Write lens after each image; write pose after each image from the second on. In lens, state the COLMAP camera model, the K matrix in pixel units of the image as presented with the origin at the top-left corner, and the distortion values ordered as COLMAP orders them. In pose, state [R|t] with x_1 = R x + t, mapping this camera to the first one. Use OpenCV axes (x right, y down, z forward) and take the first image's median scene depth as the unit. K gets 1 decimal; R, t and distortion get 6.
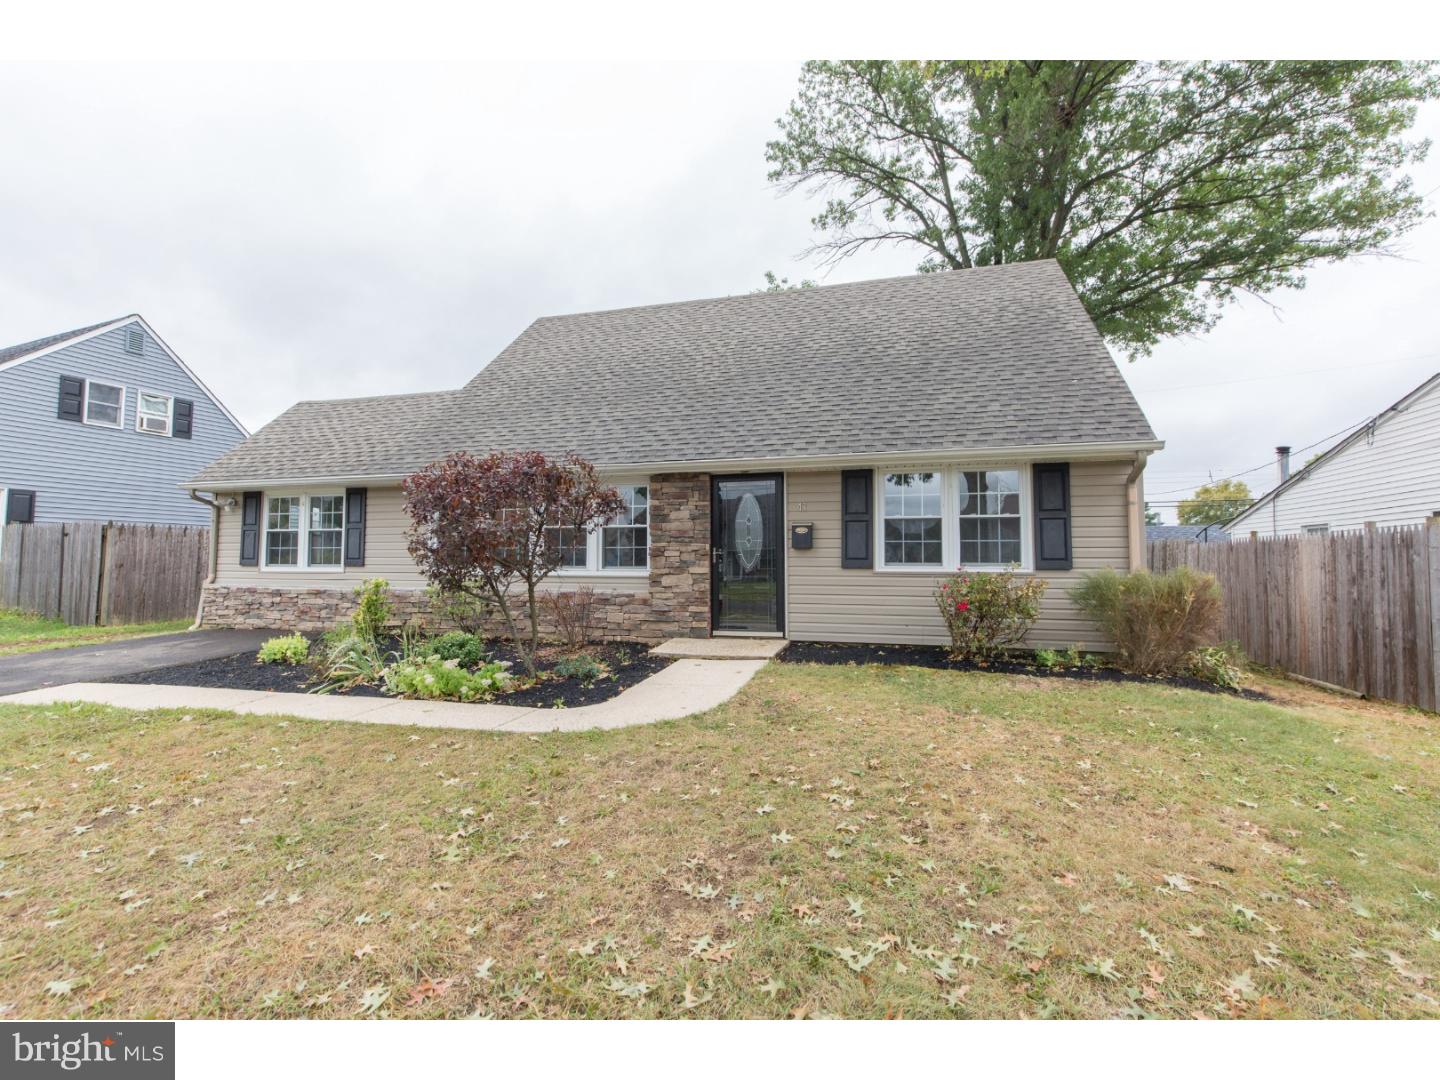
lens RADIAL K [[645.7, 0, 726.5], [0, 645.7, 525.7], [0, 0, 1]] dist [-0.001721, -0.000618]
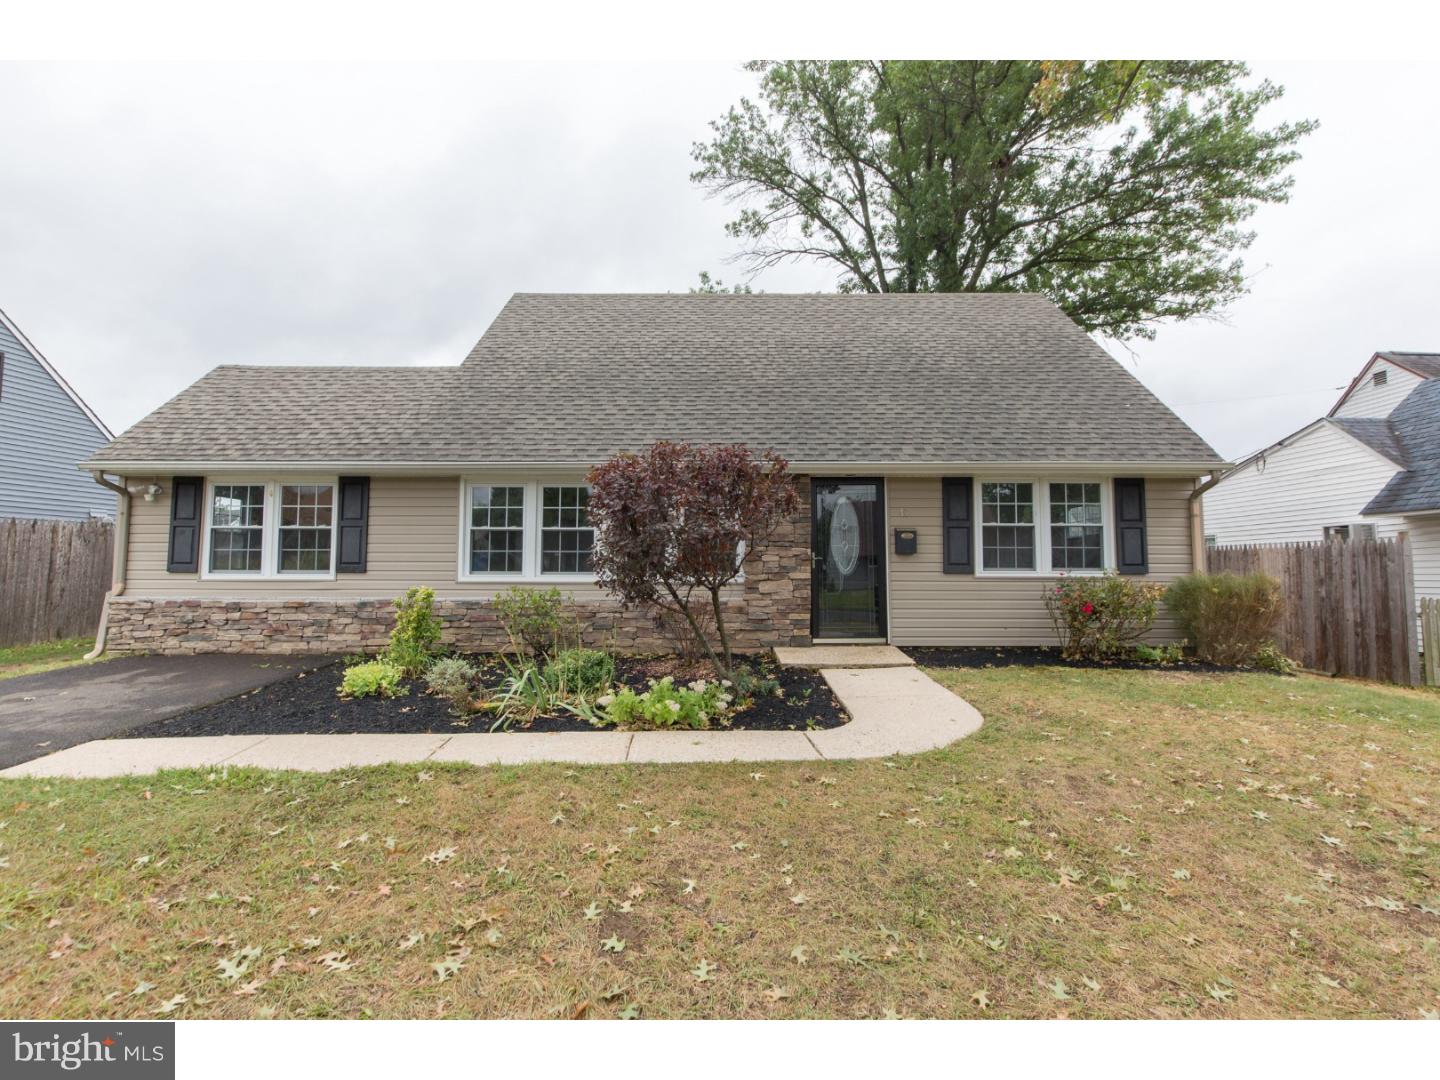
lens RADIAL K [[647.4, 0, 749.5], [0, 647.4, 523.8], [0, 0, 1]] dist [-0.002351, -0.000204]
pose [[0.962671, 0.017280, 0.270123, -0.371770], [-0.014947, 0.999831, -0.010691, 0.002732], [-0.270262, 0.006255, 0.962766, 0.091198]]
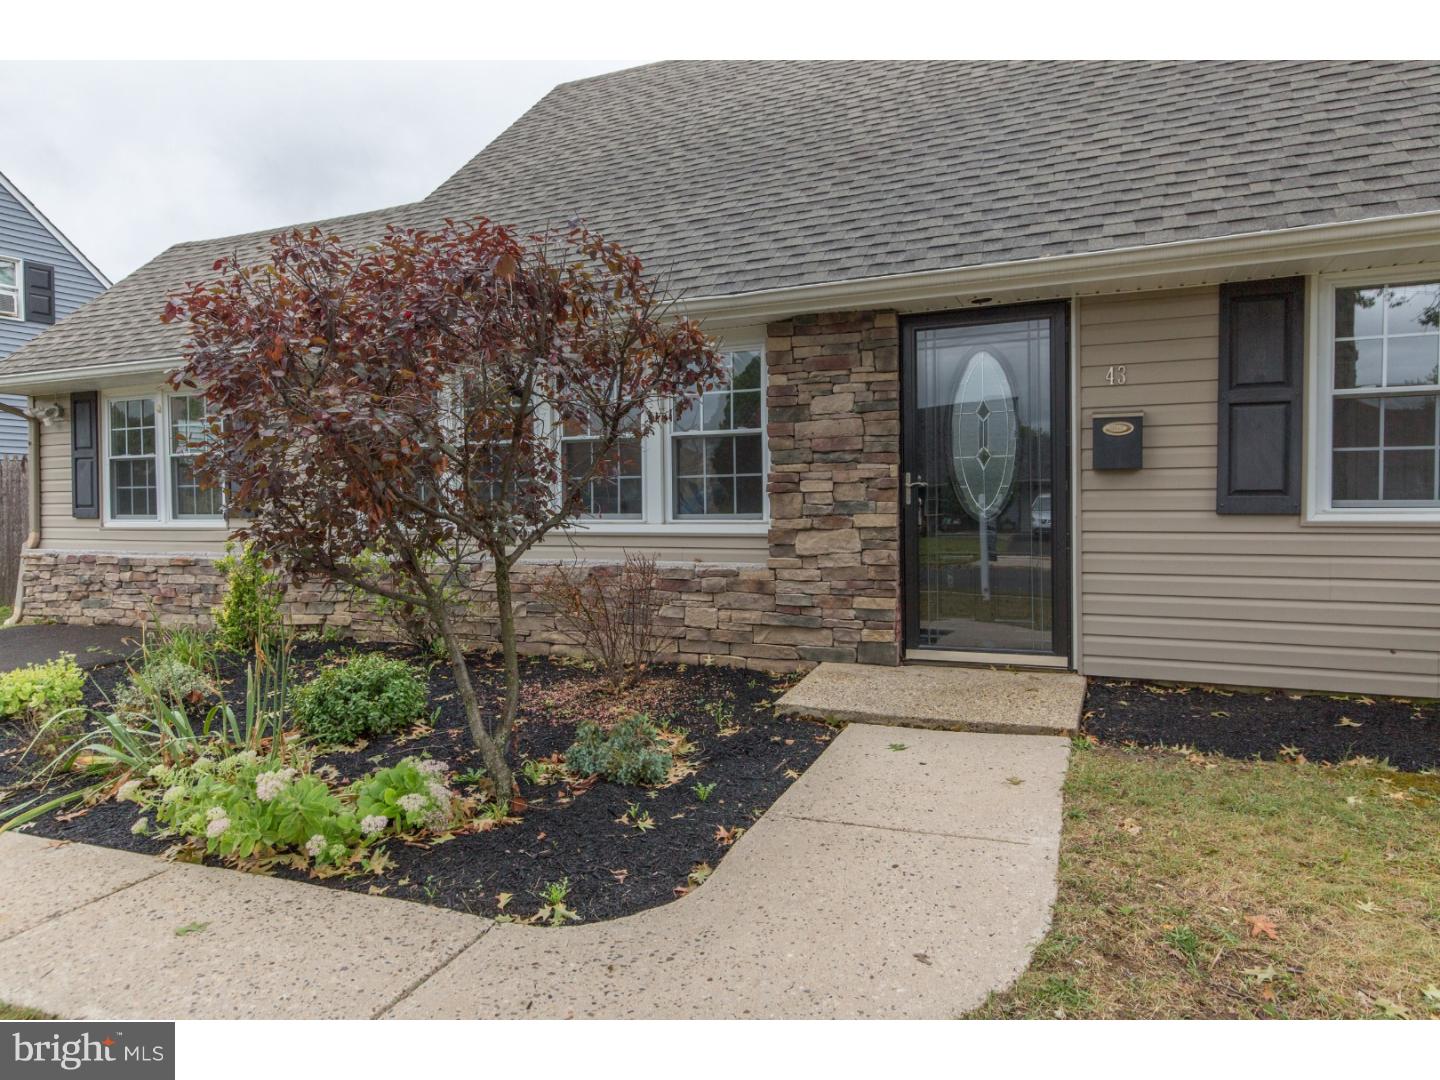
lens RADIAL K [[897.0, 0, 717.3], [0, 897.0, 526.5], [0, 0, 1]] dist [0.009997, 0.001962]
pose [[0.989148, -0.006738, -0.146769, -0.059659], [0.018517, 0.996700, 0.079034, 0.018976], [0.145752, -0.080894, 0.986008, 0.336381]]
